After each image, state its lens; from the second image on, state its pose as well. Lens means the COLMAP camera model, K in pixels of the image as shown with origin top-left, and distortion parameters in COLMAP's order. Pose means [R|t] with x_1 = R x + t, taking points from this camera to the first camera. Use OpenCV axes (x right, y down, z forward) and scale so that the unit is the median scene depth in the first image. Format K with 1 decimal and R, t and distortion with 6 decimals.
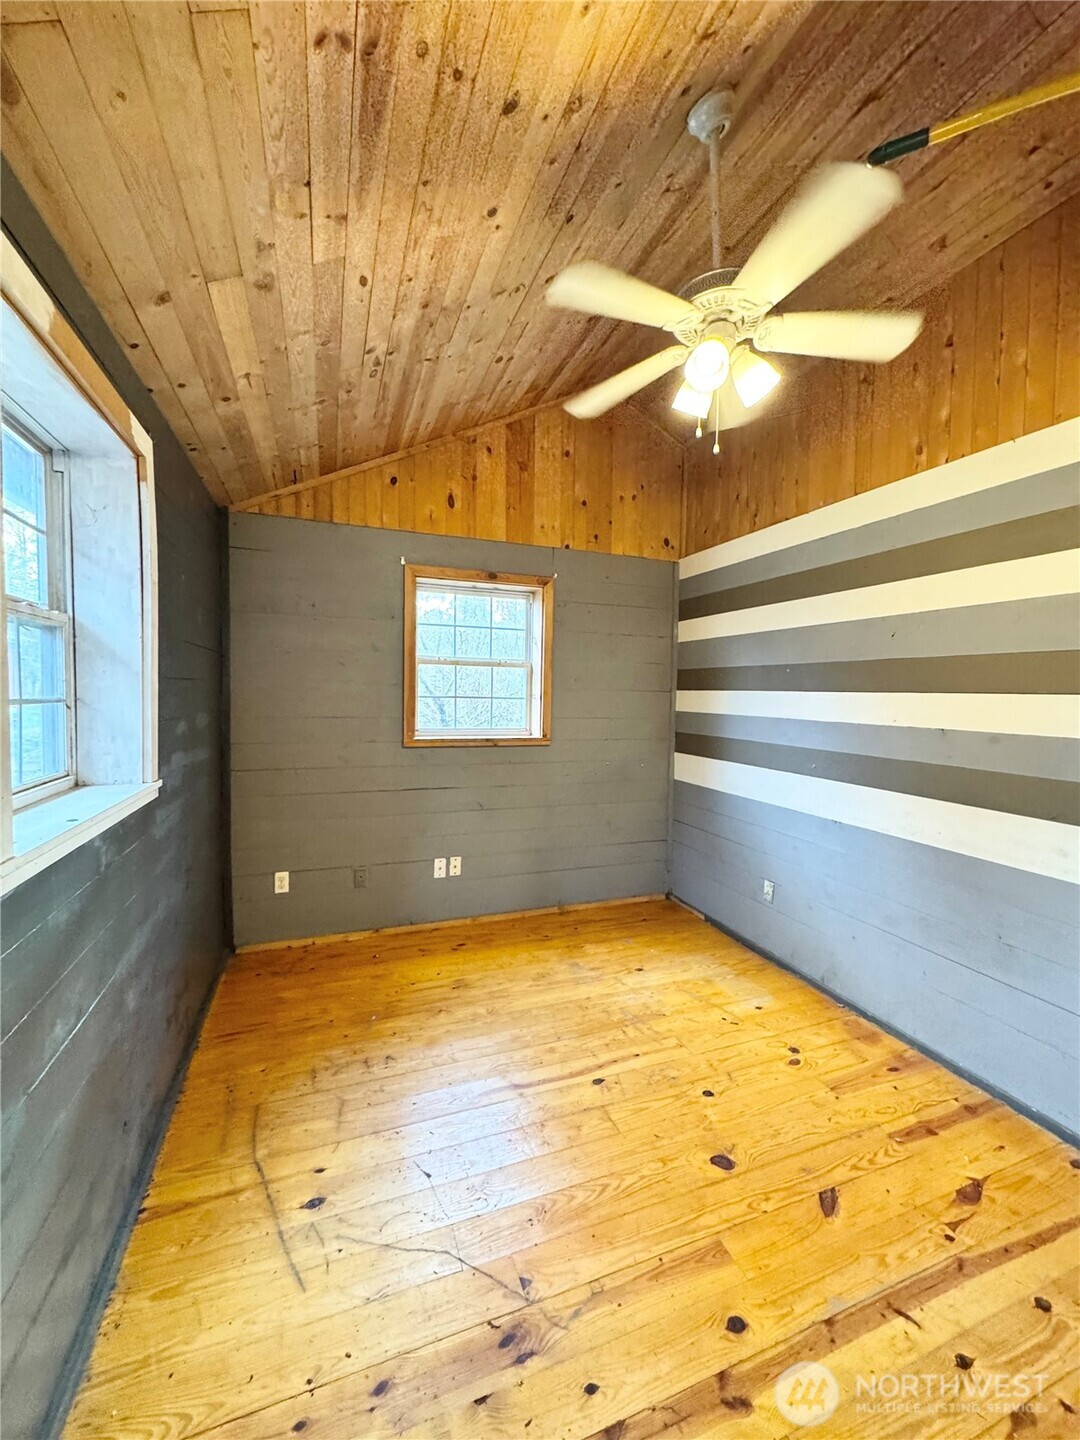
lens RADIAL K [[573.4, 0, 541.0], [0, 573.4, 718.9], [0, 0, 1]] dist [-0.002329, 0.000623]
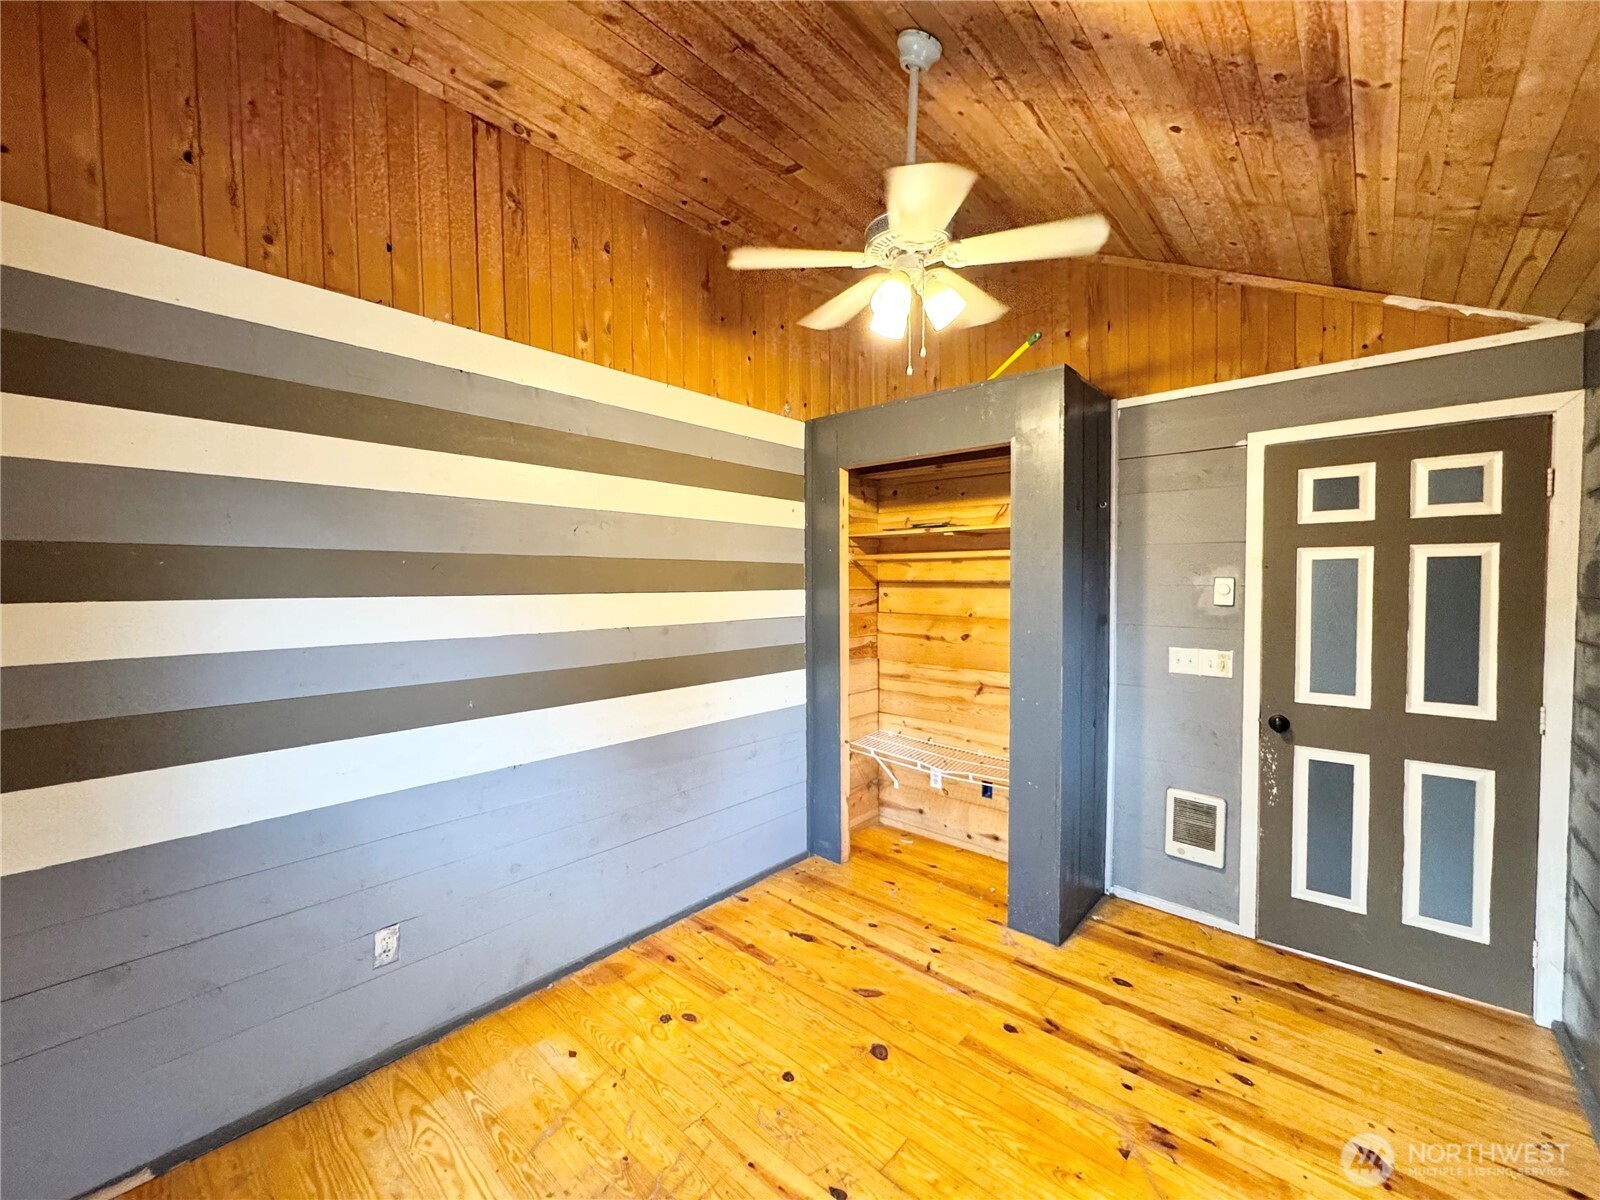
lens RADIAL K [[637.1, 0, 801.1], [0, 637.1, 600.5], [0, 0, 1]] dist [-0.002329, 0.000623]
pose [[-0.457221, -0.046680, 0.888127, -0.500326], [0.035883, 0.996840, 0.070867, -0.108678], [-0.888629, 0.064271, -0.454102, 1.316167]]
